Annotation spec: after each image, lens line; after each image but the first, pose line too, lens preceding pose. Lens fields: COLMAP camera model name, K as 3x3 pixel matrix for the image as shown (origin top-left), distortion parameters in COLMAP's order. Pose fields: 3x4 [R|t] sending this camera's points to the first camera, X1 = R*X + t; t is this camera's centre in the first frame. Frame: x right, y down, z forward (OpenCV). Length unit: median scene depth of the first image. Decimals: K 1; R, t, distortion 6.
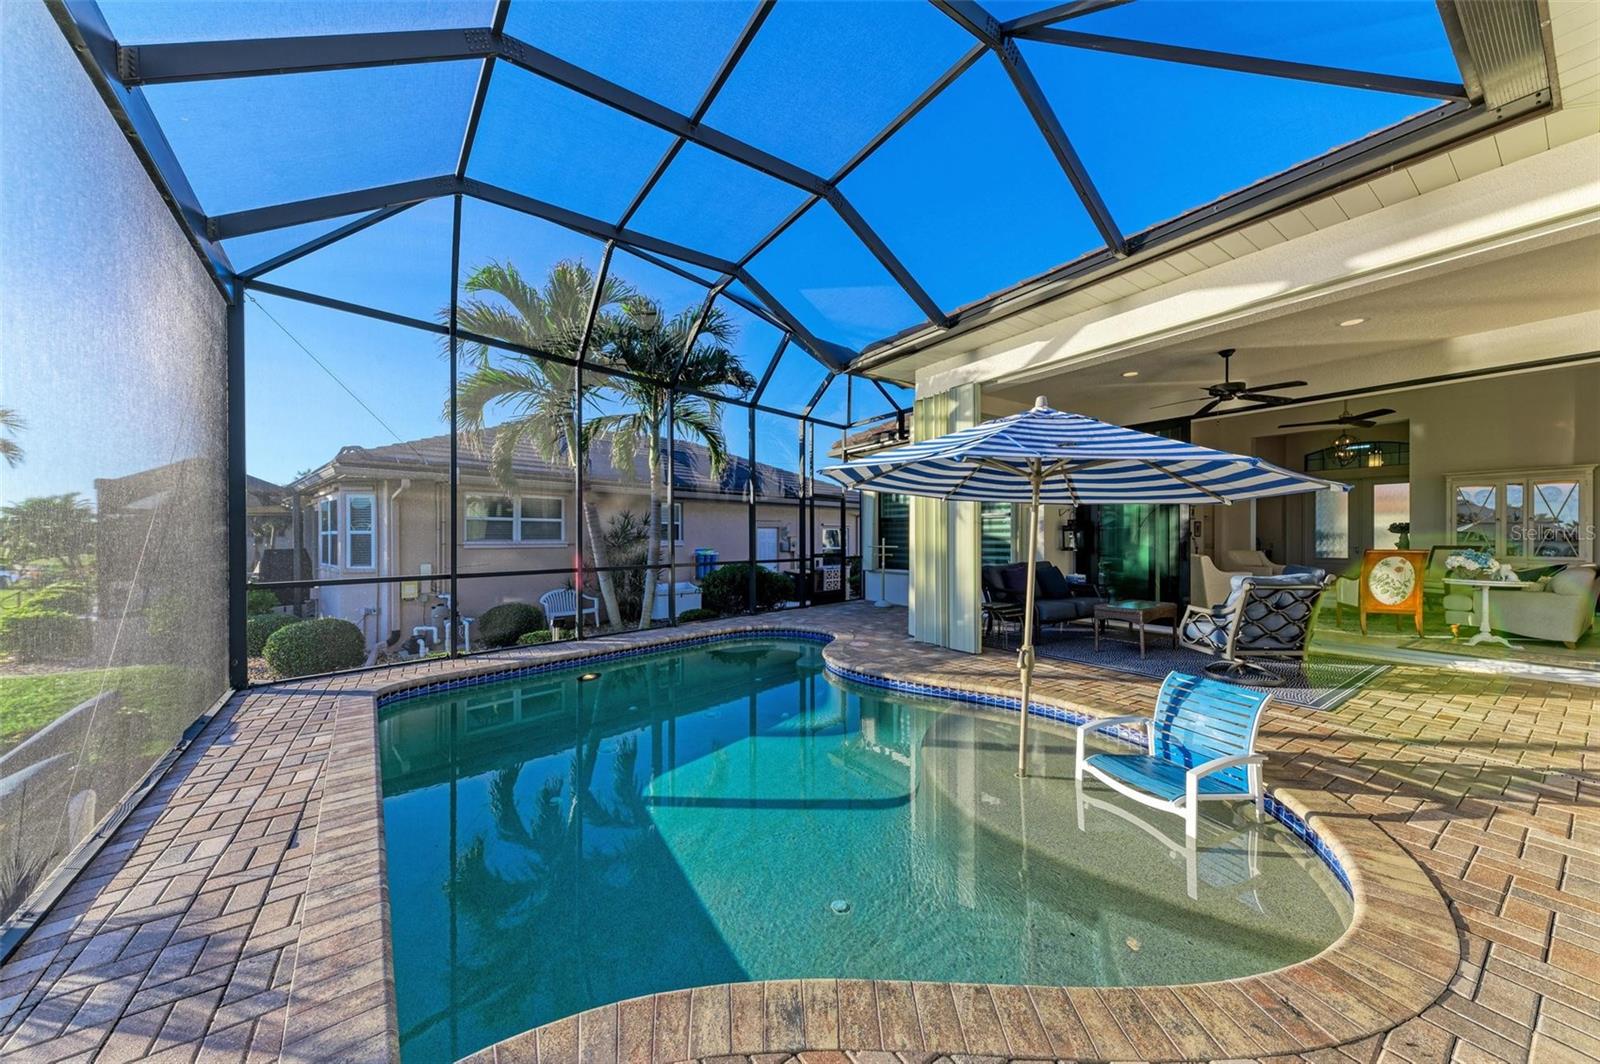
lens RADIAL K [[546.8, 0, 800.8], [0, 546.8, 537.7], [0, 0, 1]] dist [0.016985, -0.003483]
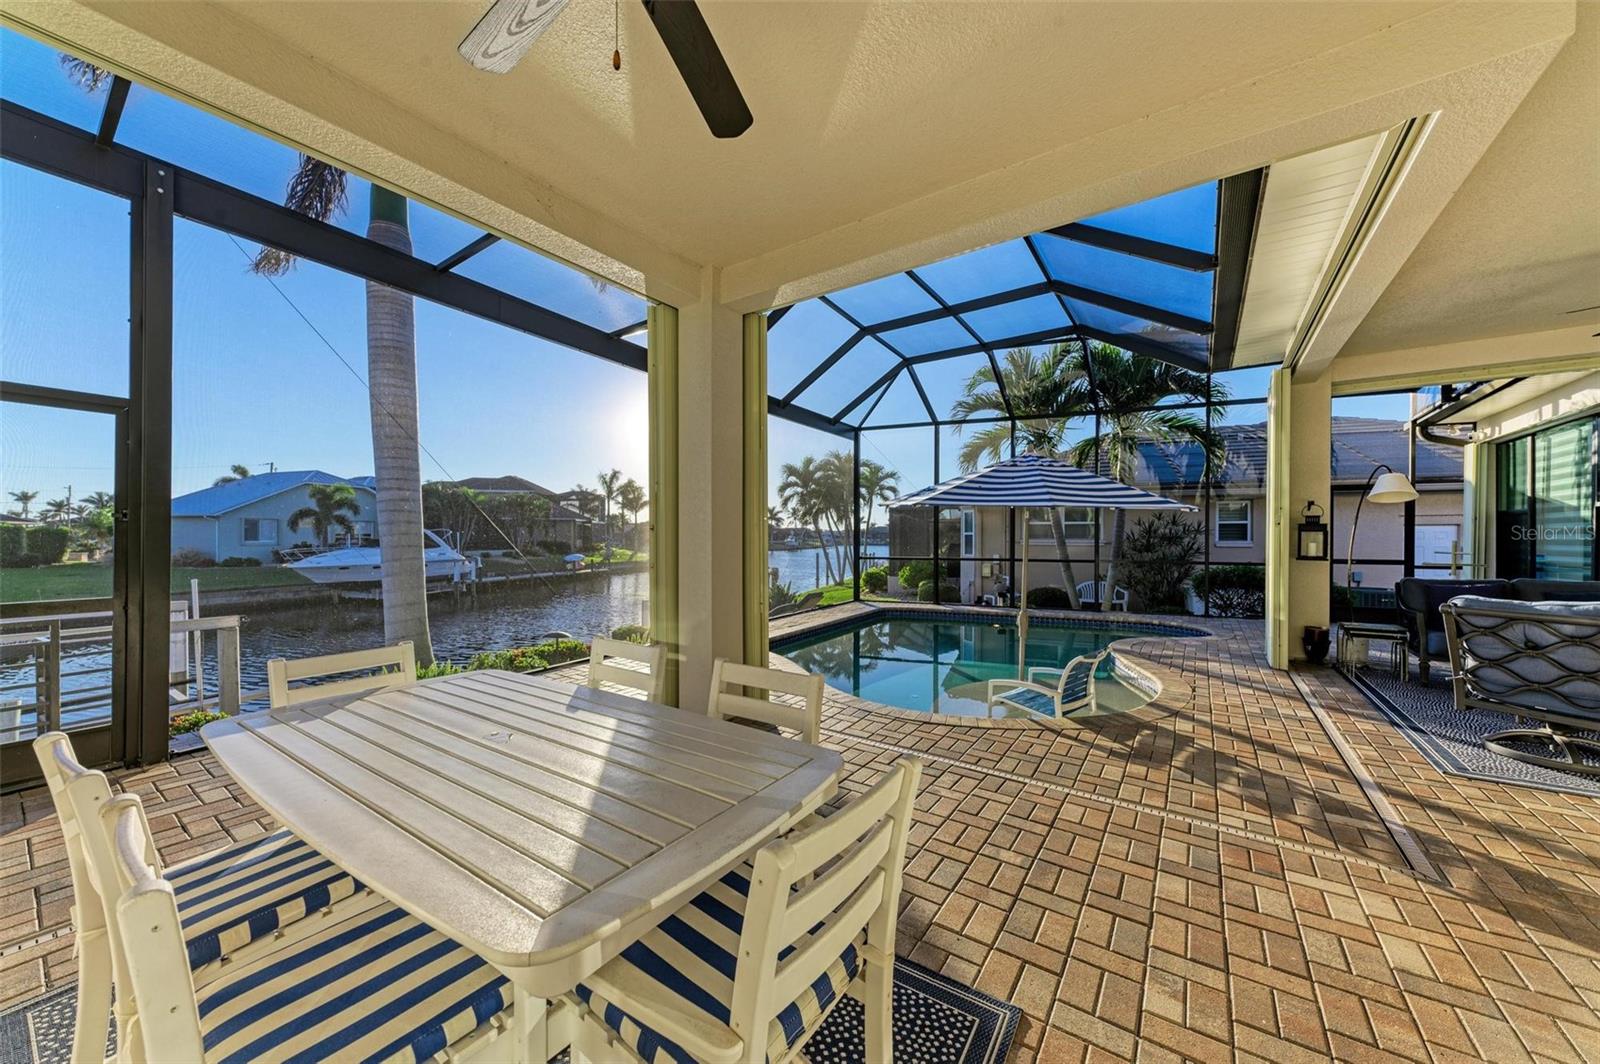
lens RADIAL K [[562.9, 0, 802.0], [0, 562.9, 533.9], [0, 0, 1]] dist [0.020790, -0.006141]
pose [[0.358400, -0.002316, -0.933565, 1.660508], [-0.005292, 0.999976, -0.004513, -0.002009], [0.933553, 0.006558, 0.358379, -0.113056]]
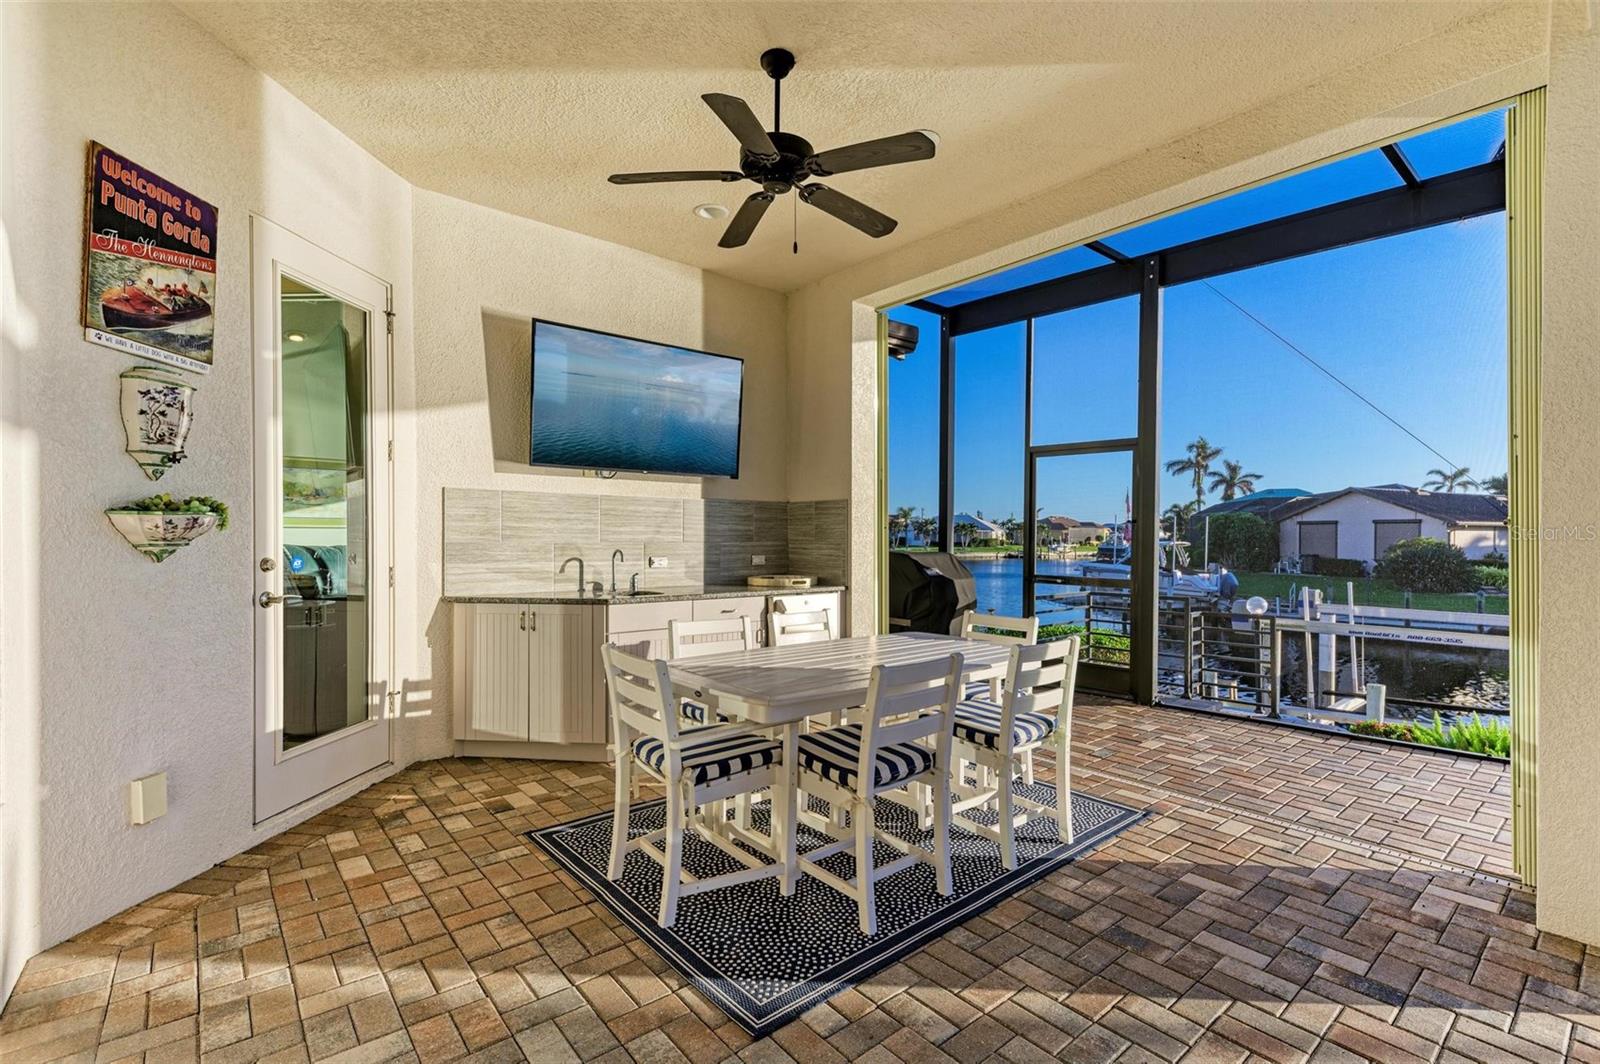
lens RADIAL K [[716.5, 0, 800.0], [0, 716.5, 532.0], [0, 0, 1]] dist [0.014334, -0.000352]
pose [[-0.994420, -0.007067, -0.105260, 1.314388], [-0.007127, 0.999975, 0.000193, -0.000239], [0.105256, 0.000942, -0.994445, 0.770113]]
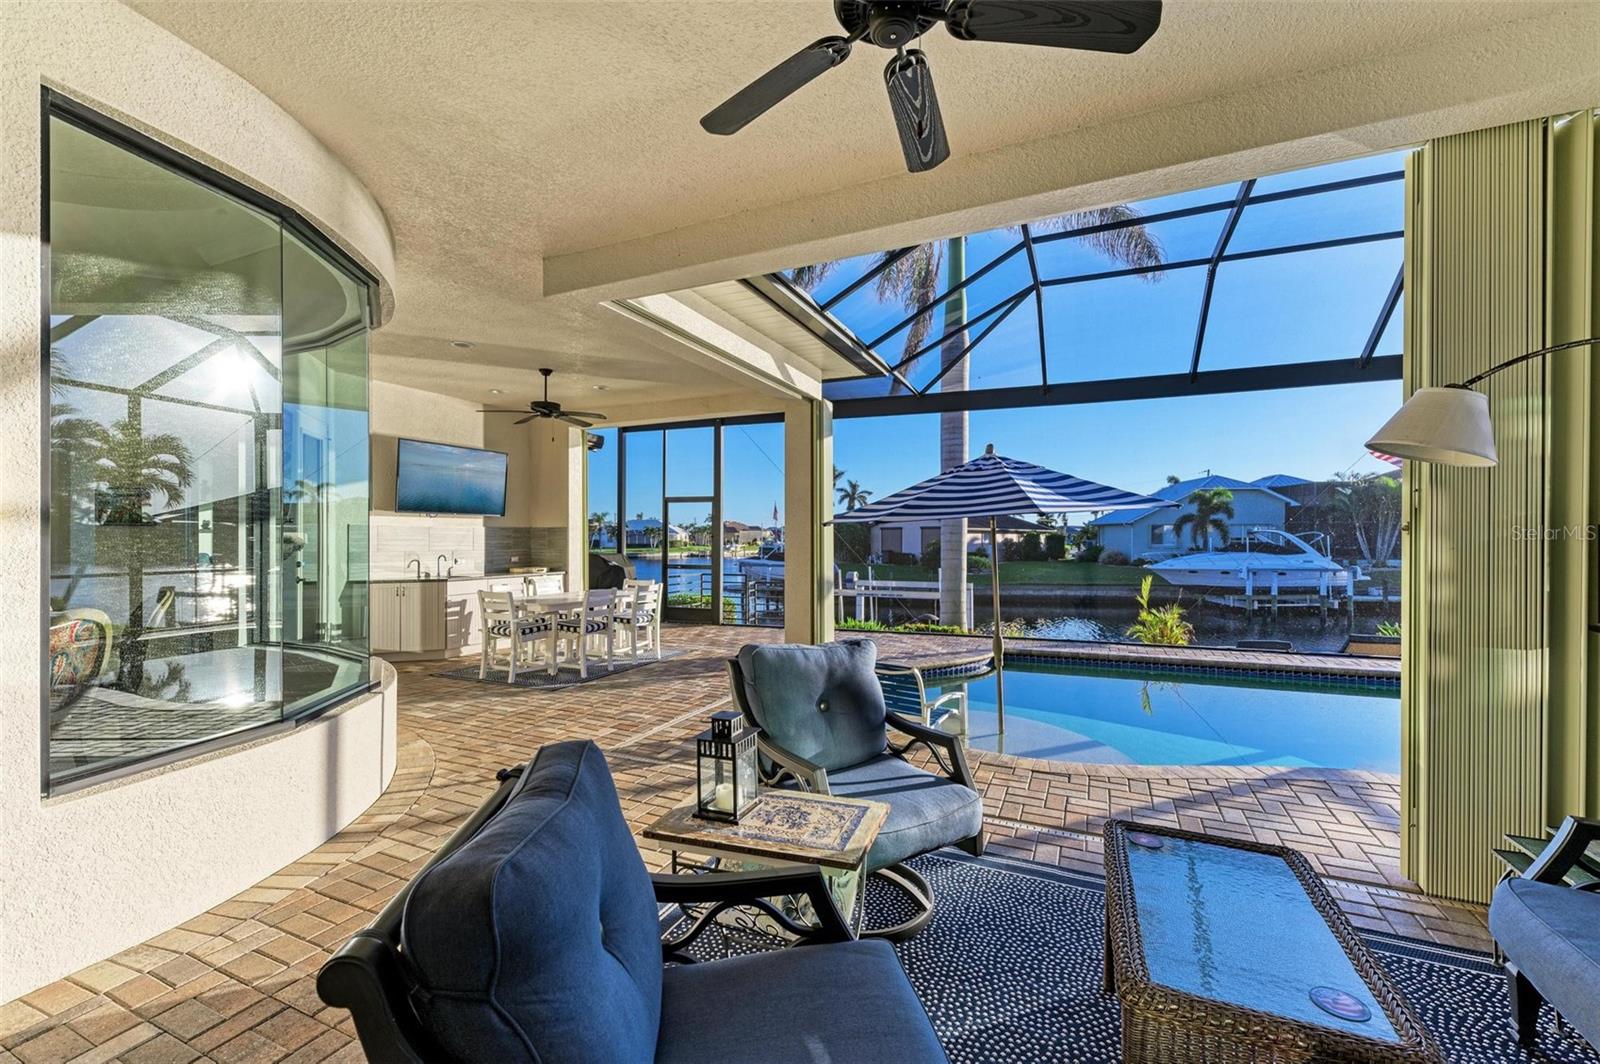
lens RADIAL K [[647.9, 0, 801.3], [0, 647.9, 537.1], [0, 0, 1]] dist [0.017172, 0.000068]
pose [[-0.850920, -0.000710, -0.525296, 1.643077], [-0.002342, 0.999994, 0.002443, -0.037666], [0.525291, 0.003309, -0.850916, 2.084935]]
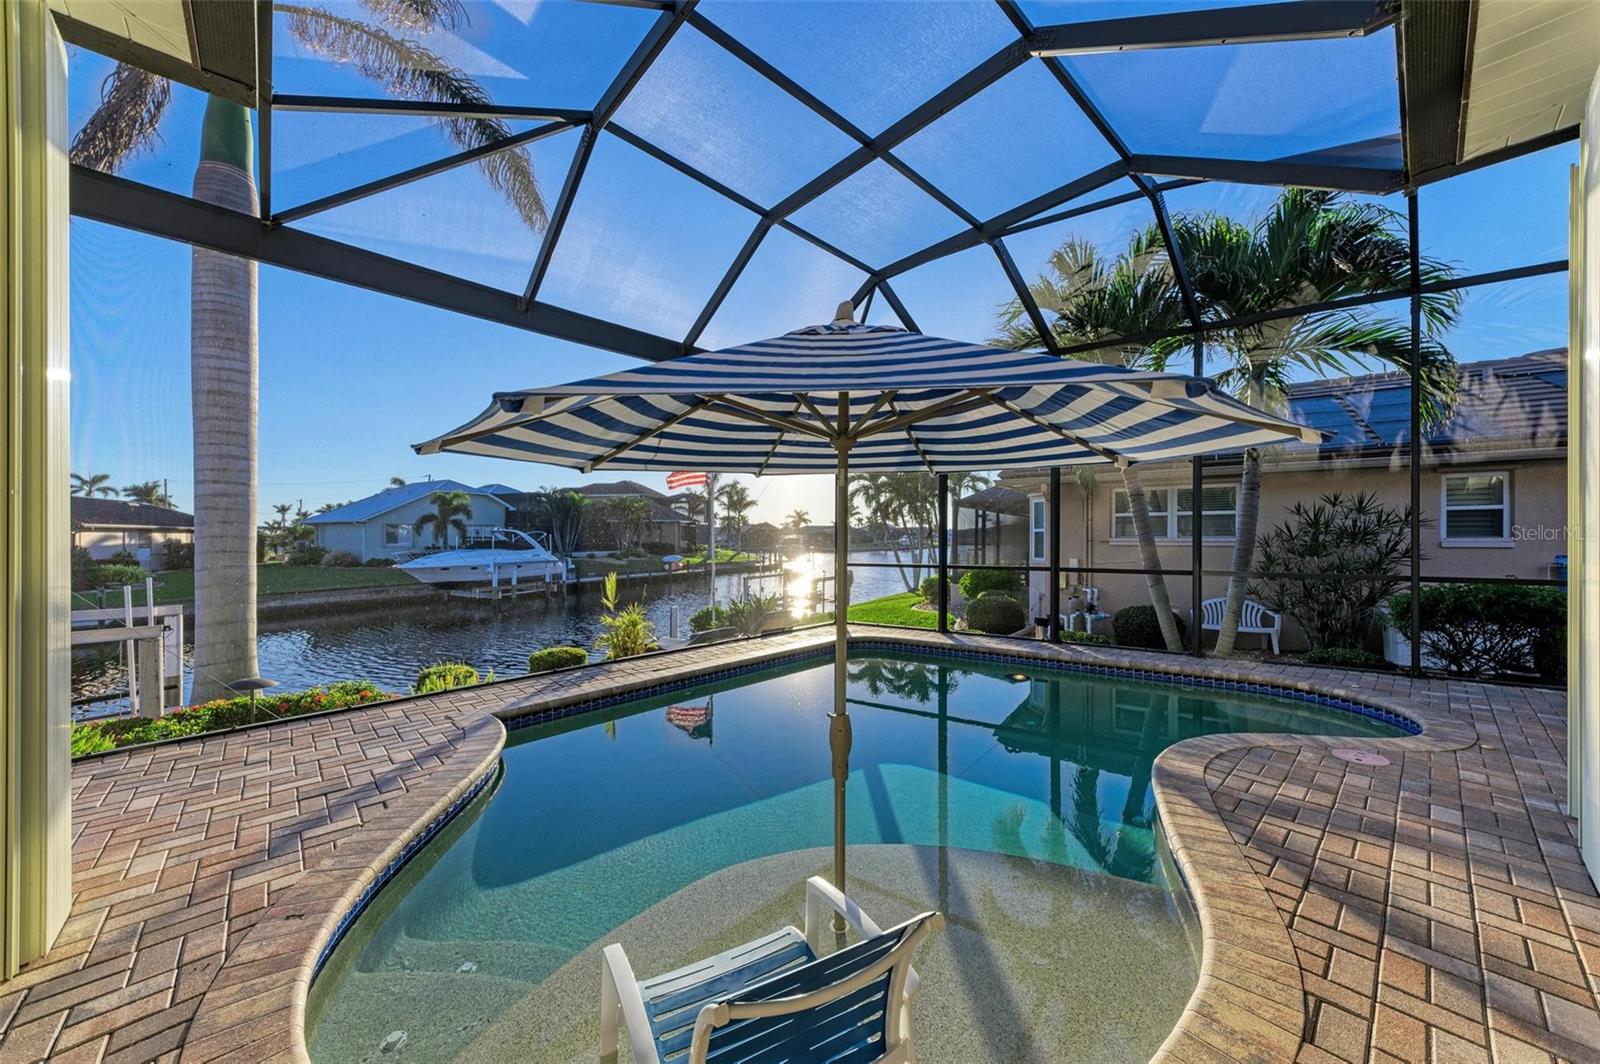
lens RADIAL K [[566.7, 0, 800.0], [0, 566.7, 532.0], [0, 0, 1]] dist [0.024261, -0.009020]
pose [[0.148526, -0.007686, -0.988879, 1.059217], [0.002437, 0.999970, -0.007406, -0.000517], [0.988905, -0.001310, 0.148540, 0.871286]]
